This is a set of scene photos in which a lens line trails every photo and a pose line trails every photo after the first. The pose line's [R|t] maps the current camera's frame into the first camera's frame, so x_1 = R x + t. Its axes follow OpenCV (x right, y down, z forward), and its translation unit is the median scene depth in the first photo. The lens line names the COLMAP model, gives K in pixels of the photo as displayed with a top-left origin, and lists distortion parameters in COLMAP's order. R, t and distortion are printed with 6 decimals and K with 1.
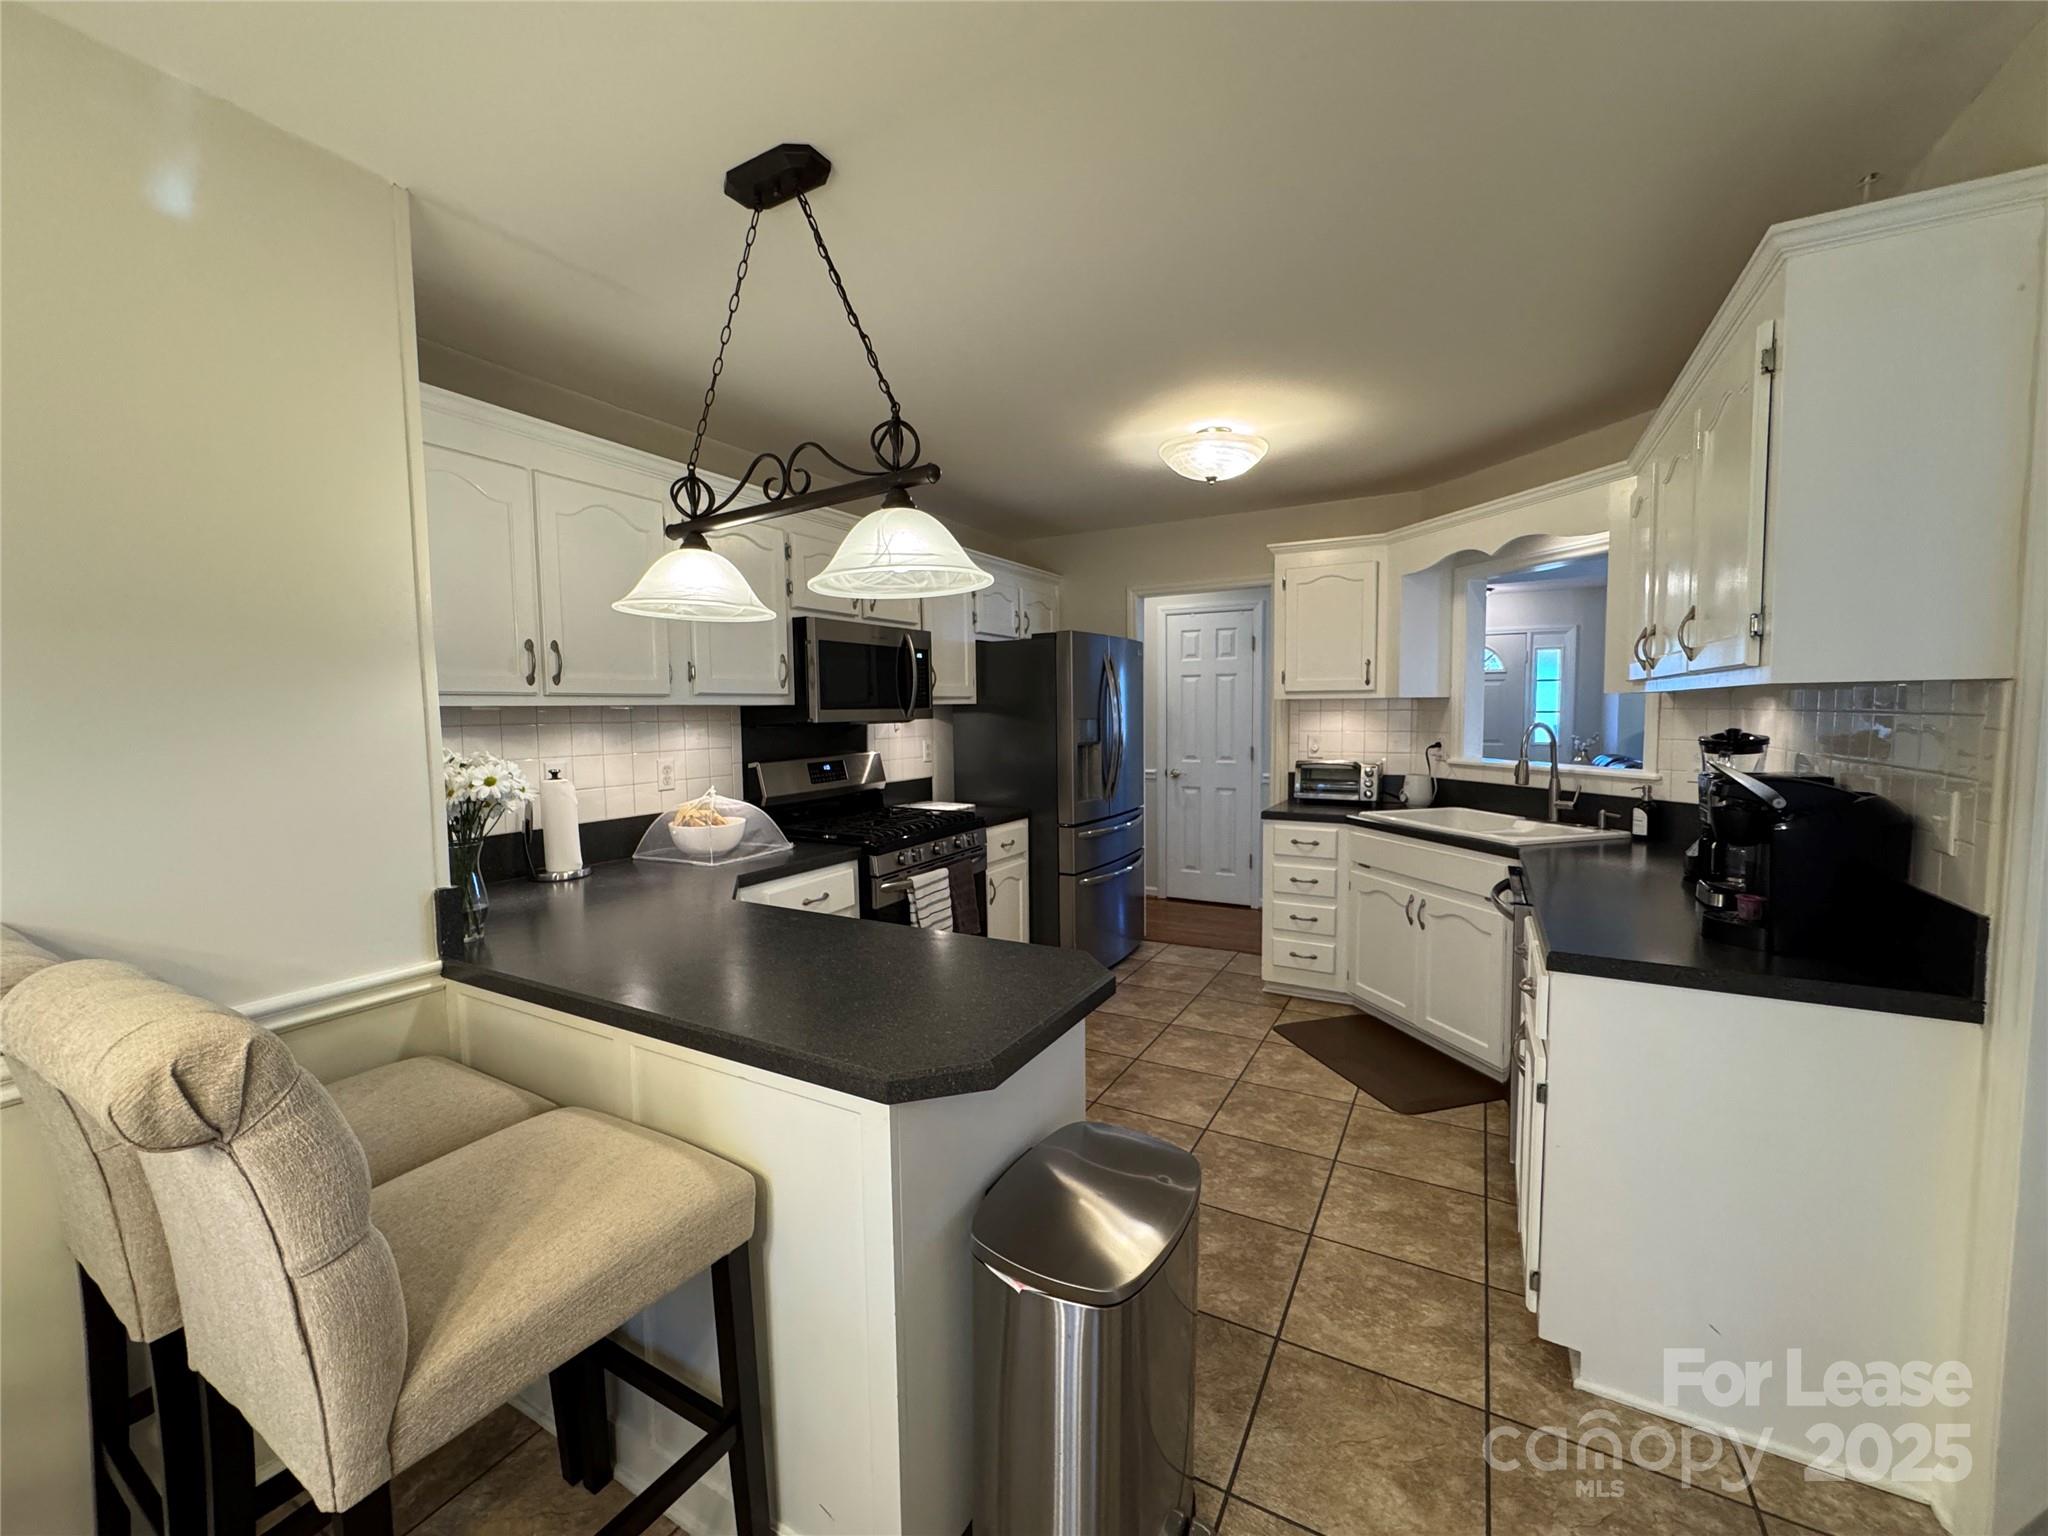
lens RADIAL K [[816.9, 0, 1019.9], [0, 816.9, 766.8], [0, 0, 1]] dist [-0.007732, -0.000041]
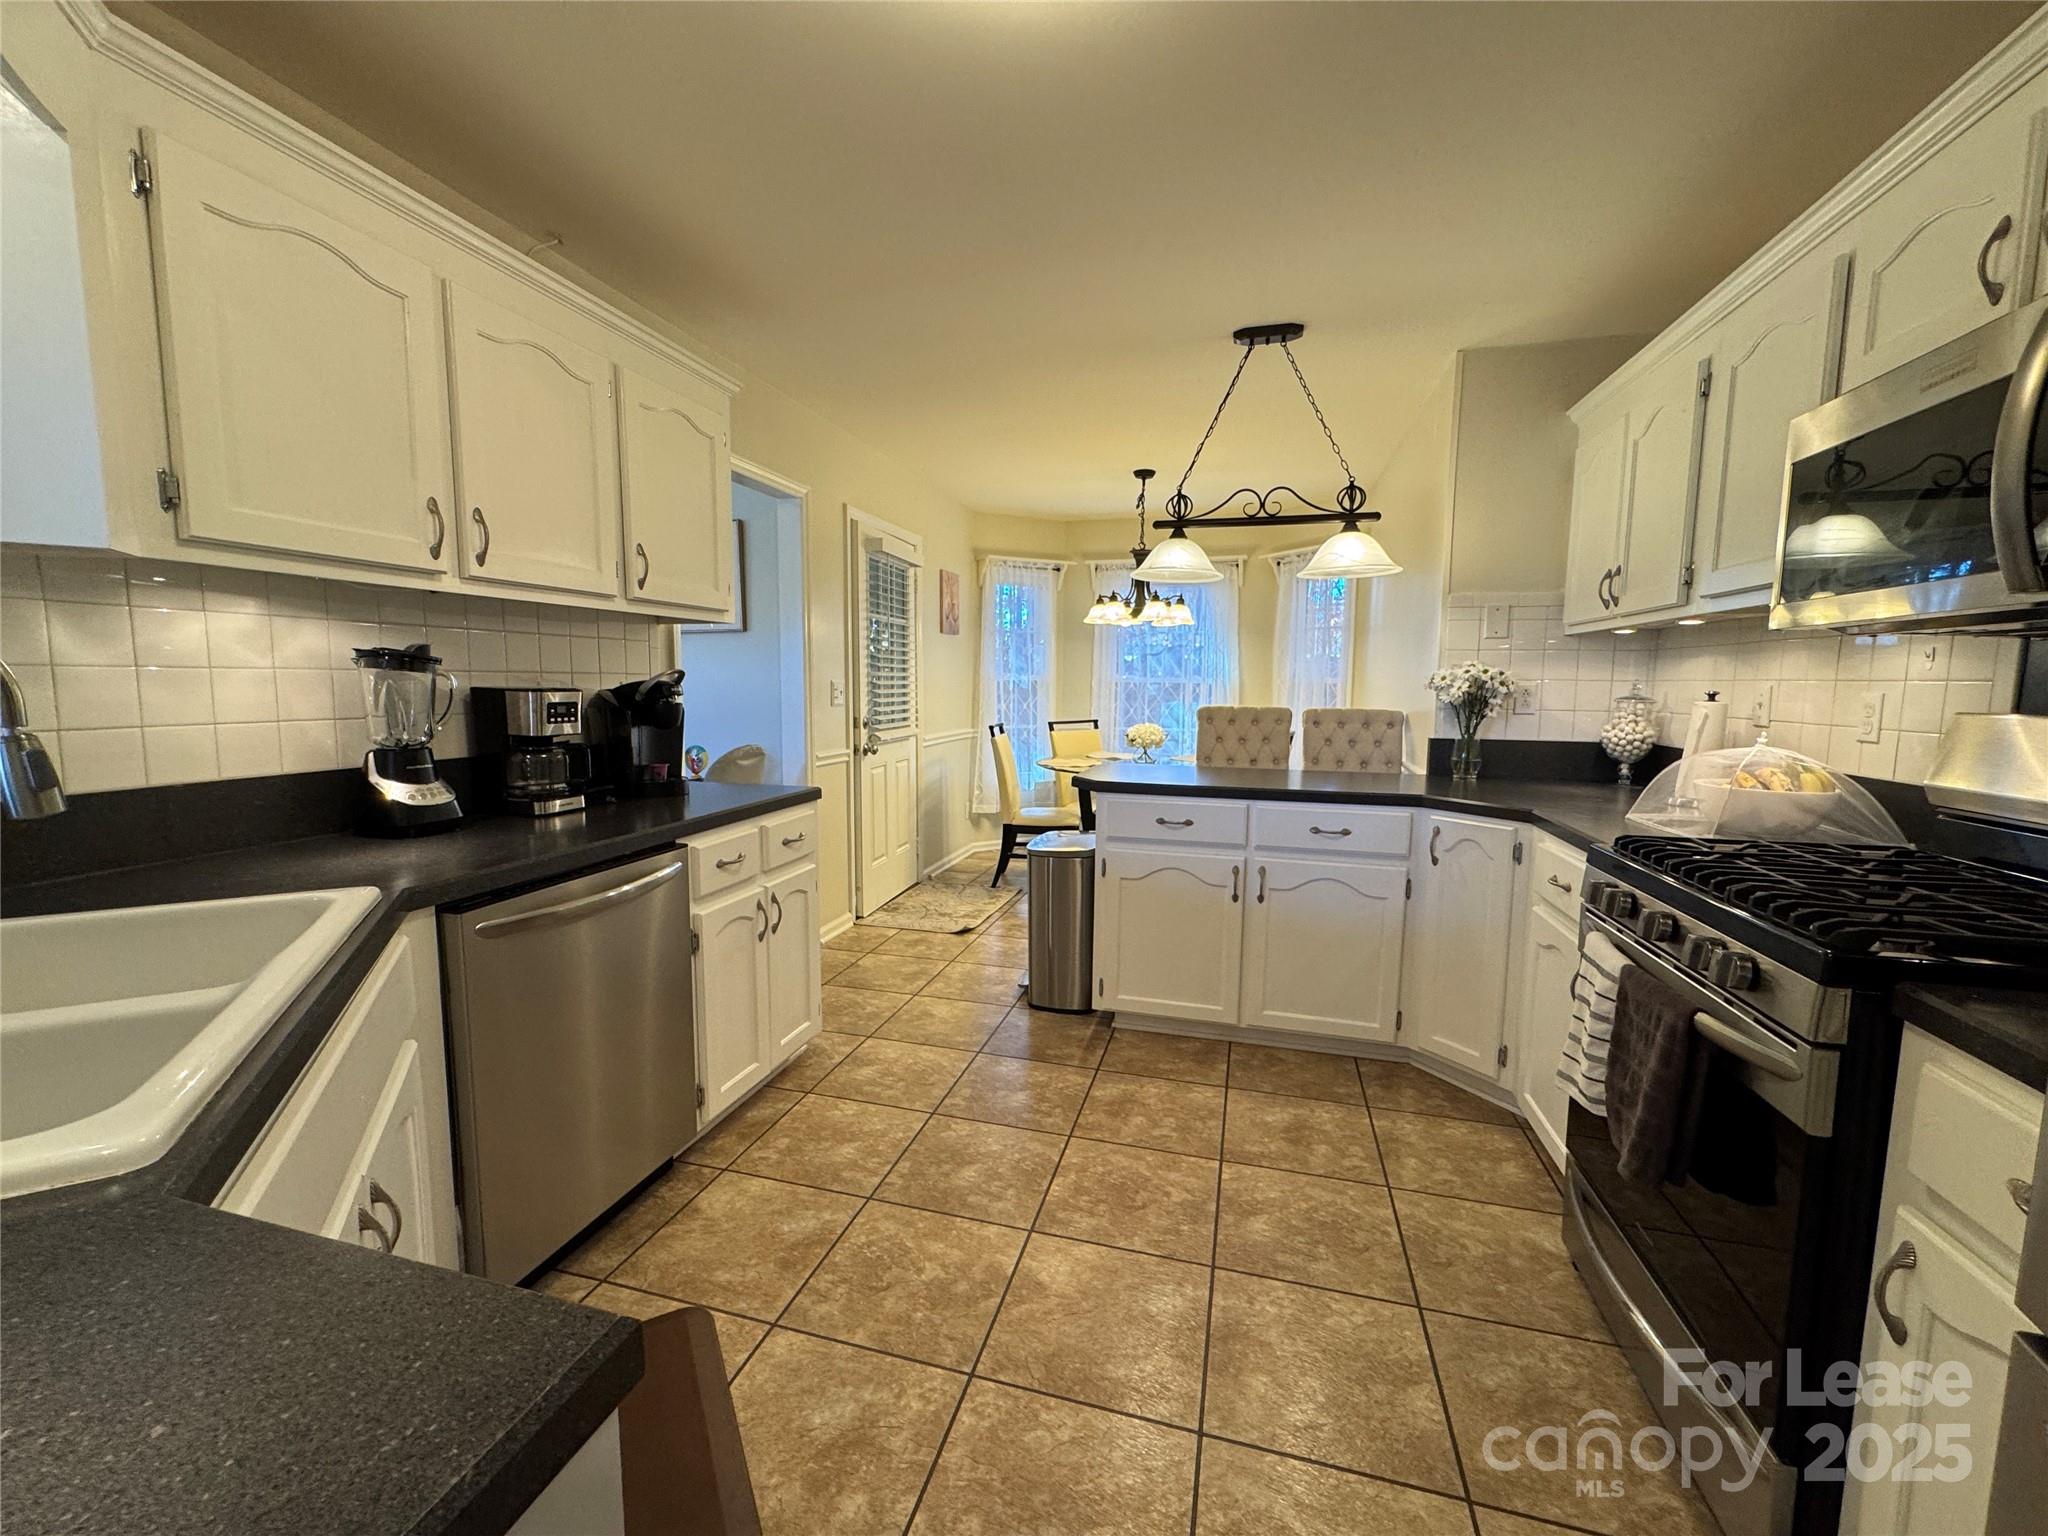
lens RADIAL K [[816.9, 0, 1017.2], [0, 816.9, 764.3], [0, 0, 1]] dist [-0.007732, -0.000041]
pose [[-0.973410, 0.025104, -0.227689, 0.435898], [-0.013481, 0.985976, 0.166343, -0.063797], [0.228671, 0.164990, -0.959421, 1.796445]]
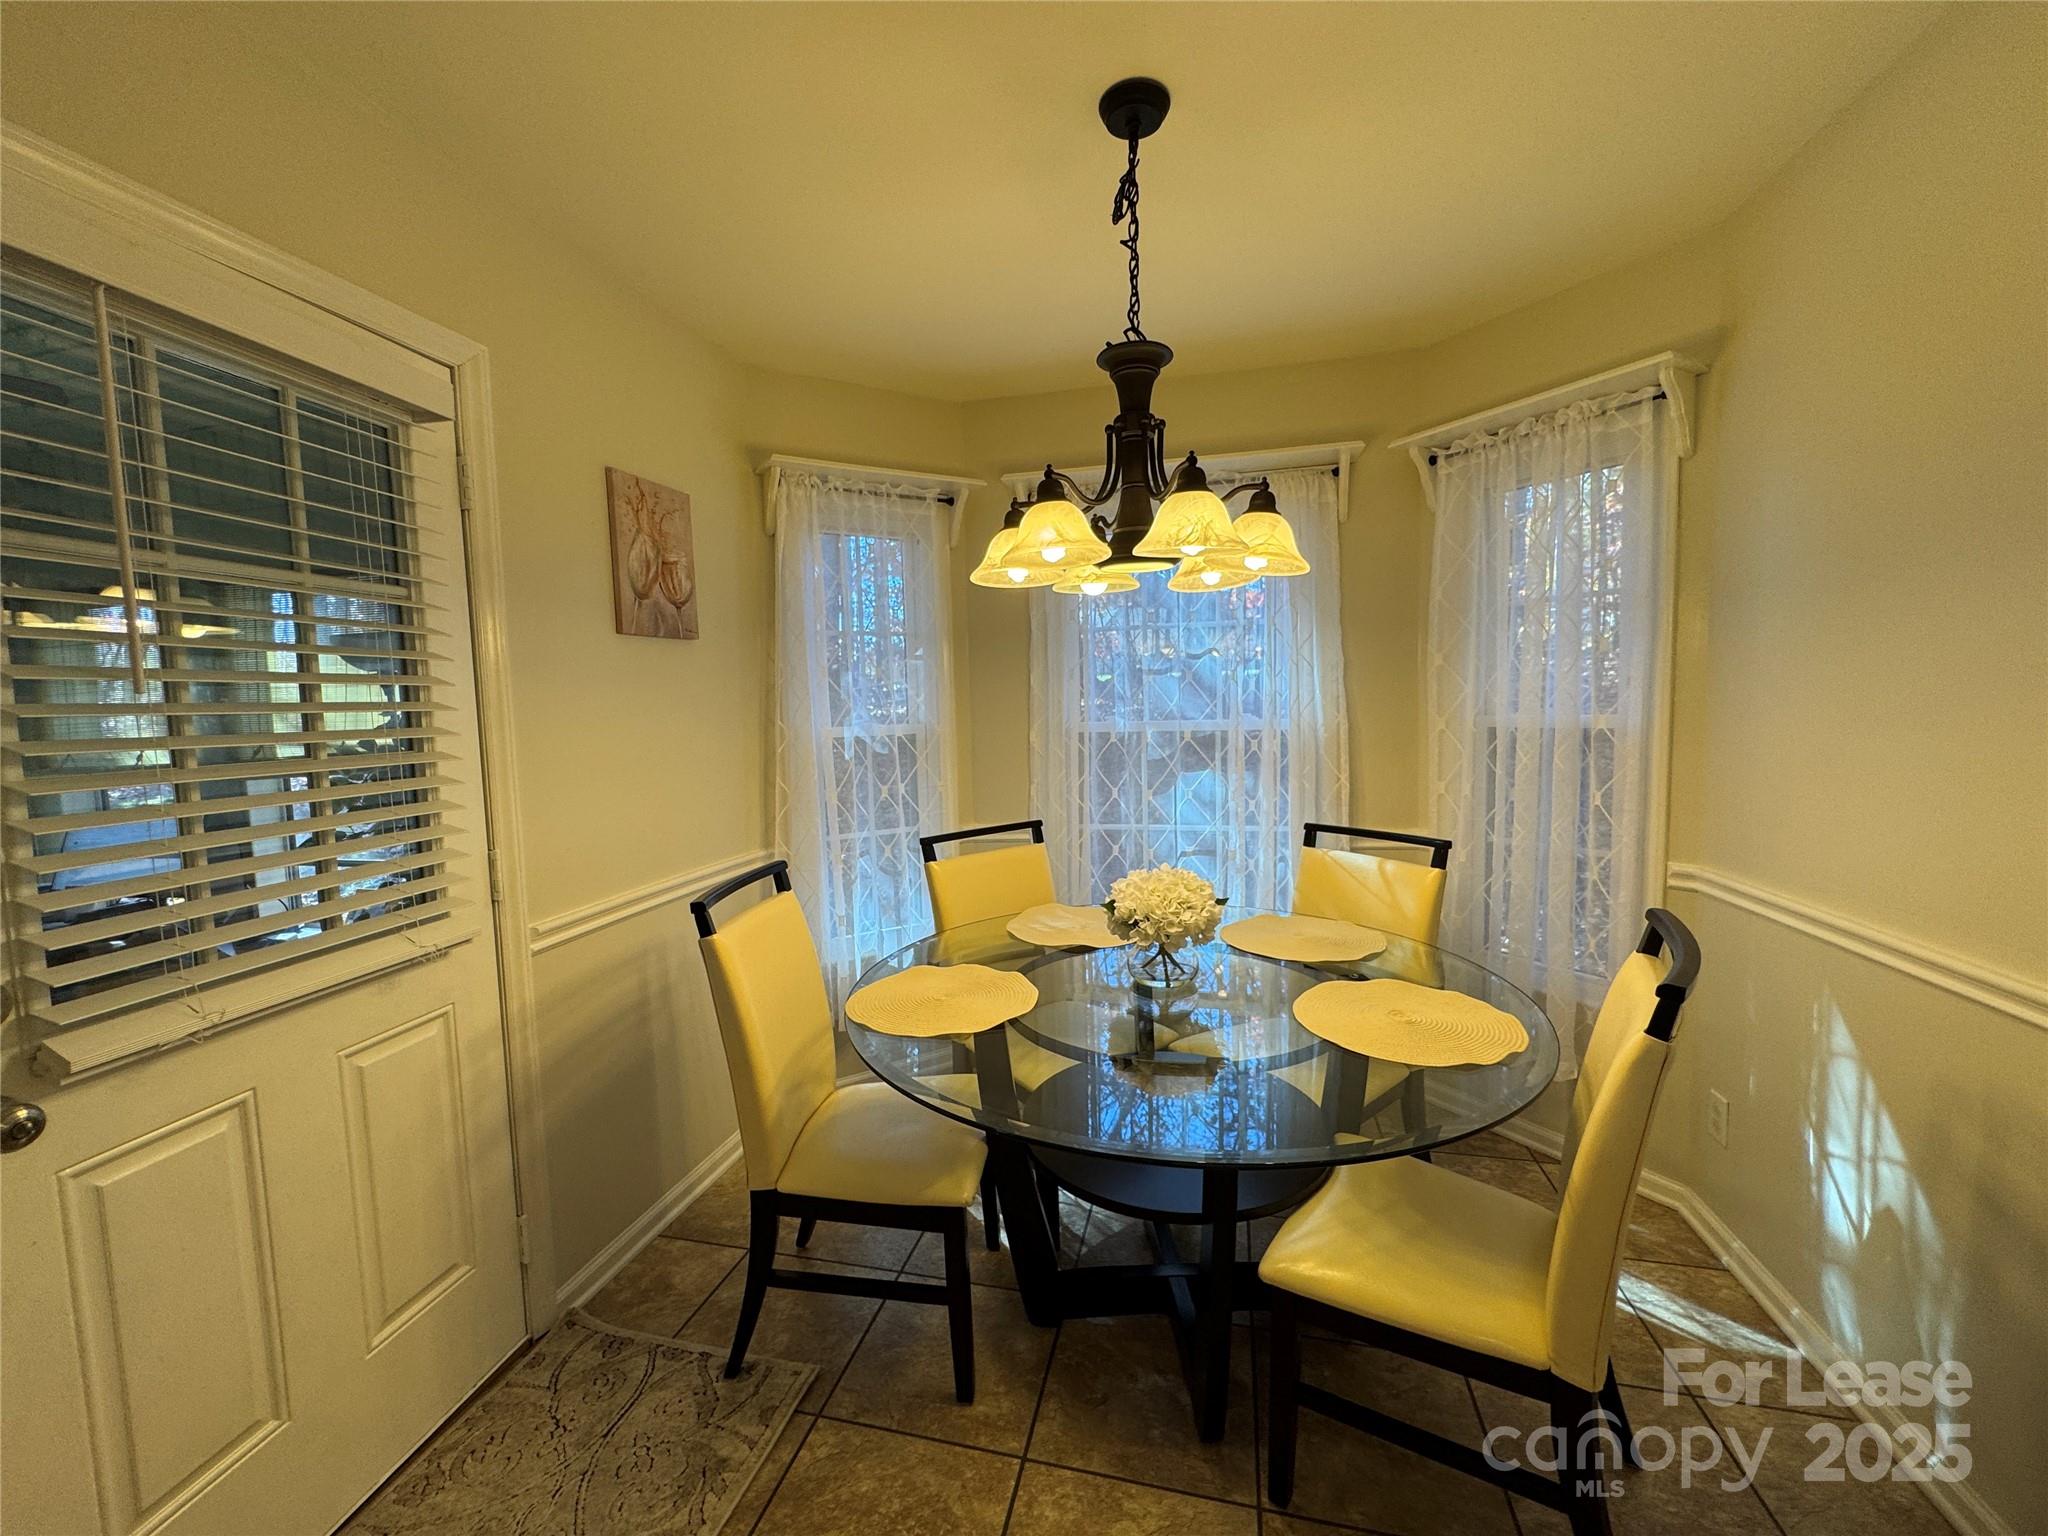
lens RADIAL K [[816.9, 0, 1029.3], [0, 816.9, 769.6], [0, 0, 1]] dist [-0.007732, -0.000041]
pose [[-0.960820, 0.054634, -0.271737, 0.203666], [0.014453, 0.988923, 0.147724, -0.044096], [0.276797, 0.138008, -0.950966, 1.183213]]
